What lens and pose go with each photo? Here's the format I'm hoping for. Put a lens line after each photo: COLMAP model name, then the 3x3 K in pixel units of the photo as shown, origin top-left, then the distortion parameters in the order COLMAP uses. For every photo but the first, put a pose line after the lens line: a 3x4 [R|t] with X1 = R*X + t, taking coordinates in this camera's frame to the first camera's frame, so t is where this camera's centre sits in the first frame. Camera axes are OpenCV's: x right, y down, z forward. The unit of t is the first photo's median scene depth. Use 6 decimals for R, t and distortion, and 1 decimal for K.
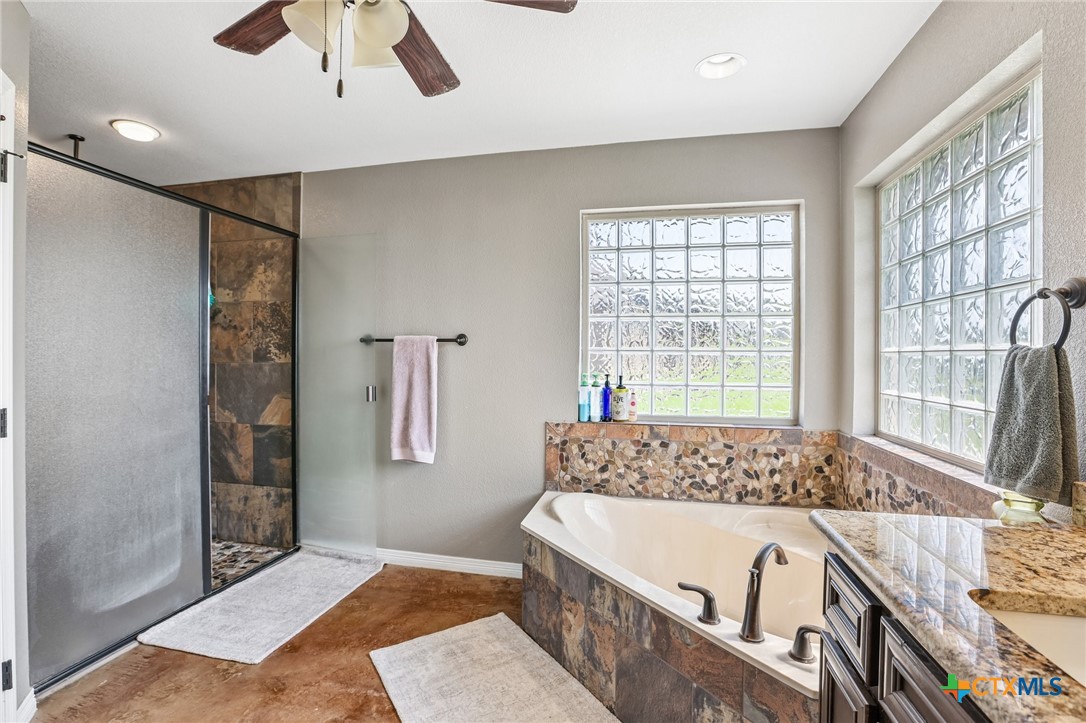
lens RADIAL K [[494.5, 0, 543.9], [0, 494.5, 359.8], [0, 0, 1]] dist [-0.036679, 0.004885]
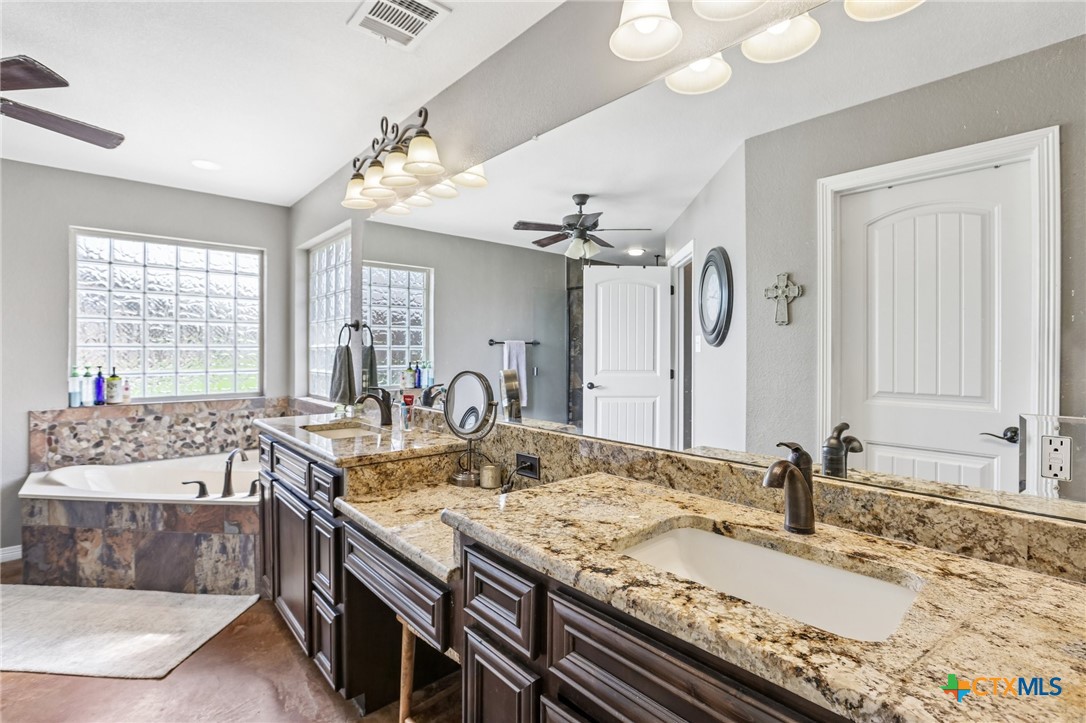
lens RADIAL K [[494.5, 0, 546.7], [0, 494.5, 353.4], [0, 0, 1]] dist [-0.036679, 0.004885]
pose [[0.571314, -0.006836, 0.820703, -0.218923], [0.009053, 0.999957, 0.002026, 0.006534], [-0.820681, 0.006272, 0.571352, -0.582756]]
